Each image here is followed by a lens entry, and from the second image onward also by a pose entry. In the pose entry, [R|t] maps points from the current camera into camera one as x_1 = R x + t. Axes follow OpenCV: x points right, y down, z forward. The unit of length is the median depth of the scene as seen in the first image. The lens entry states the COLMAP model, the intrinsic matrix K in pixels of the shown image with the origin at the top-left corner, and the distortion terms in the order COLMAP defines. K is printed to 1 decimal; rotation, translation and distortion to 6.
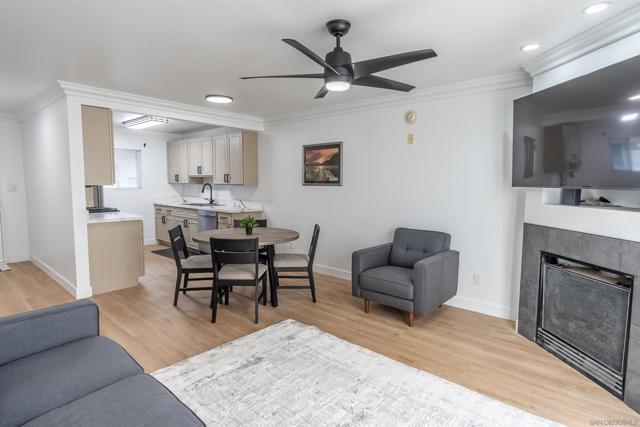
lens RADIAL K [[346.5, 0, 322.6], [0, 346.5, 213.5], [0, 0, 1]] dist [-0.000773, 0.005244]
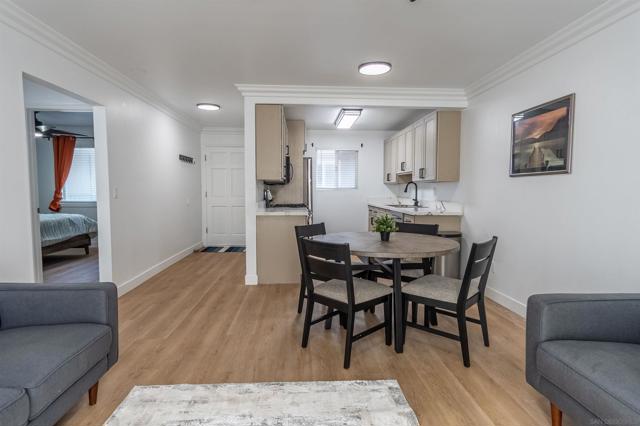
lens RADIAL K [[346.5, 0, 316.8], [0, 346.5, 213.3], [0, 0, 1]] dist [-0.000773, 0.005244]
pose [[0.696343, 0.042936, -0.716424, 0.227140], [-0.062038, 0.998074, -0.000484, 0.012562], [0.715023, 0.044782, 0.697665, 0.425500]]
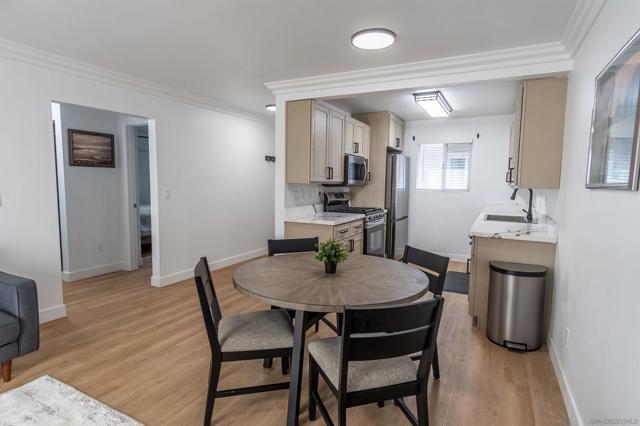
lens RADIAL K [[346.5, 0, 317.7], [0, 346.5, 214.0], [0, 0, 1]] dist [-0.000773, 0.005244]
pose [[0.229918, 0.088567, -0.969171, 0.331267], [-0.100977, 0.992646, 0.066758, -0.073274], [0.967957, 0.082515, 0.237171, 0.927506]]
